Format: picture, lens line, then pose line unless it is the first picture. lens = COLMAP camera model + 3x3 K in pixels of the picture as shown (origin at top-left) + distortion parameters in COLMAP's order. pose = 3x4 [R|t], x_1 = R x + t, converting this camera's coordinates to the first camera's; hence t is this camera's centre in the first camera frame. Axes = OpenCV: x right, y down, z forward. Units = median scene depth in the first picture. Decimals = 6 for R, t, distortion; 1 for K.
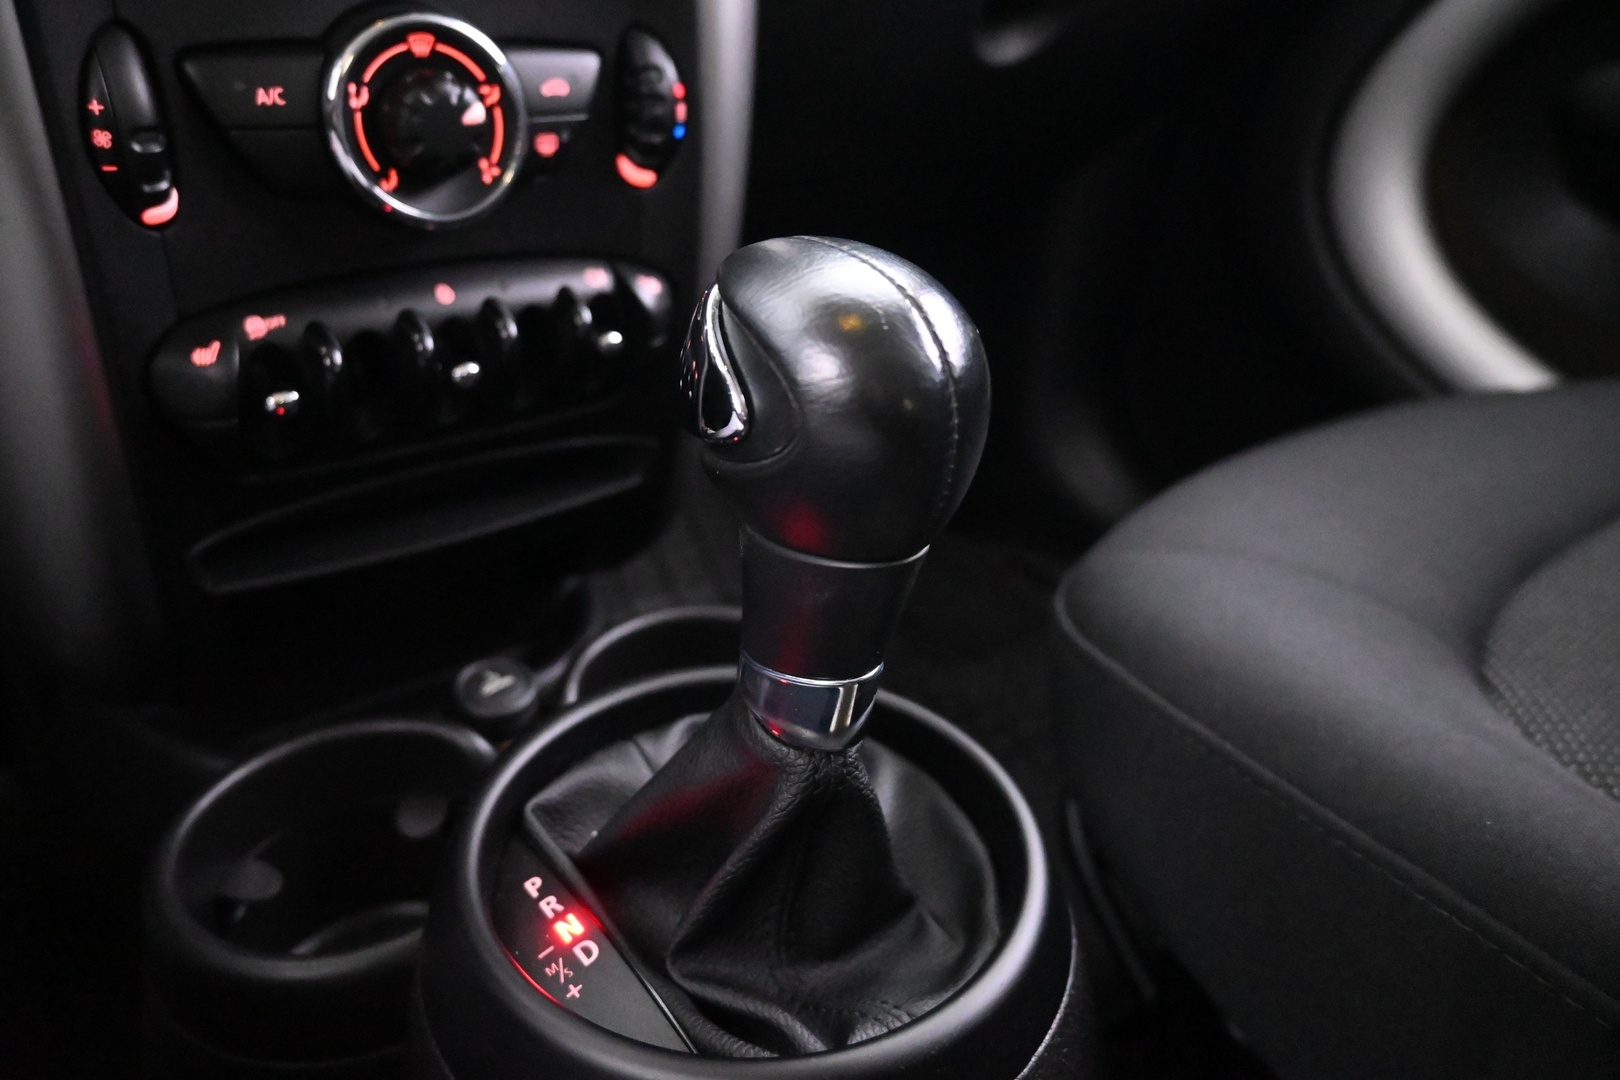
lens RADIAL K [[1105.0, 0, 813.6], [0, 1105.0, 548.8], [0, 0, 1]] dist [-0.018969, -0.006480]
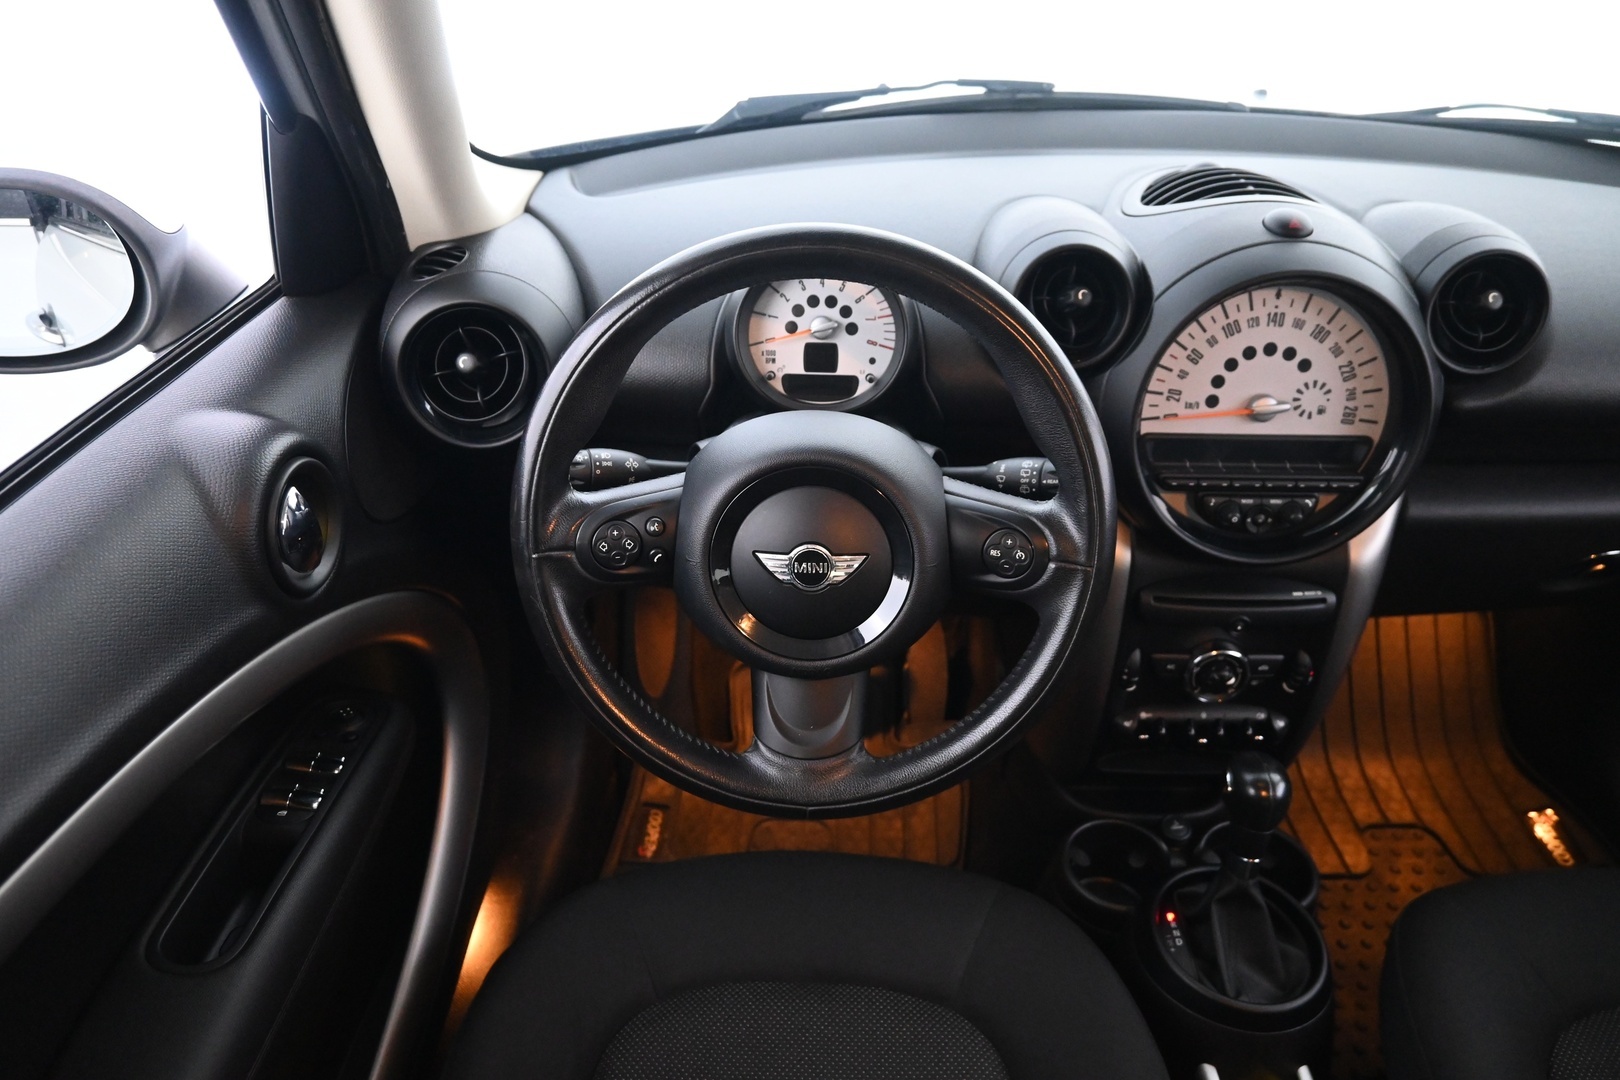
lens RADIAL K [[1105.0, 0, 811.0], [0, 1105.0, 548.5], [0, 0, 1]] dist [-0.018969, -0.006480]
pose [[0.775717, 0.323561, -0.541822, 0.324122], [-0.266138, 0.946206, 0.184022, -0.964652], [0.572218, 0.001451, 0.820101, -2.147276]]
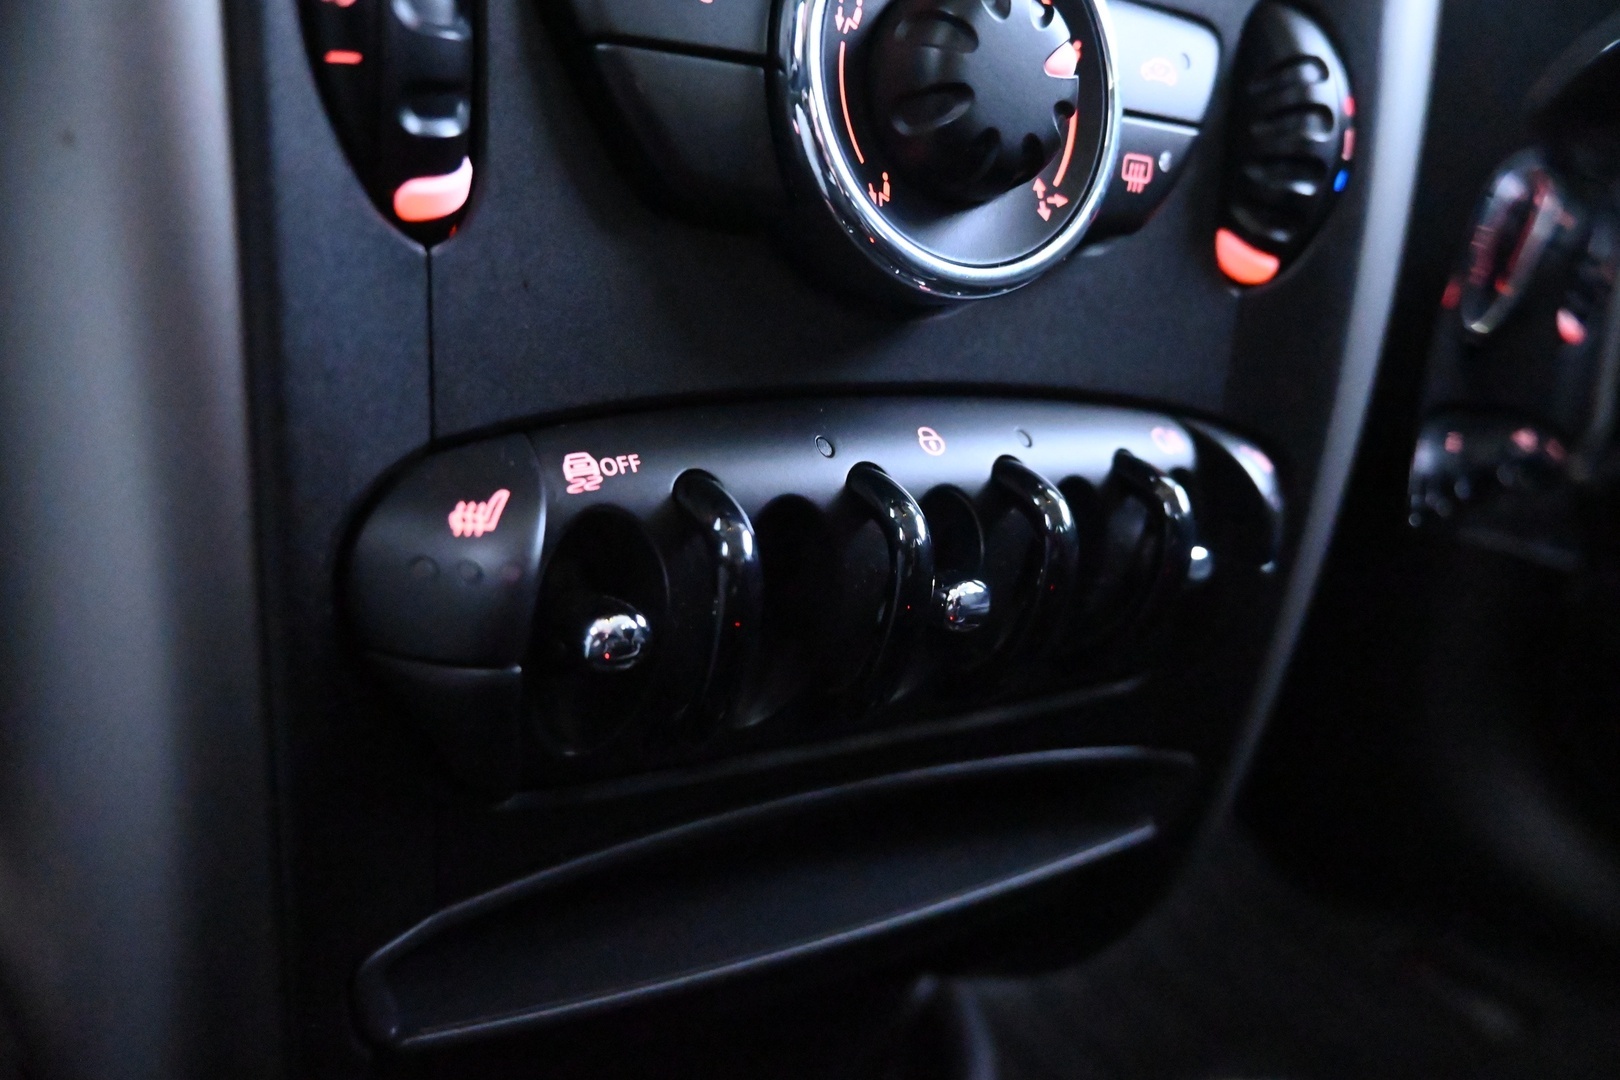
lens RADIAL K [[1105.0, 0, 814.1], [0, 1105.0, 534.3], [0, 0, 1]] dist [-0.018969, -0.006480]
pose [[0.989294, -0.006032, -0.145811, -0.328306], [-0.040642, 0.948230, -0.314974, -0.033587], [0.140162, 0.317528, 0.937833, 0.559274]]
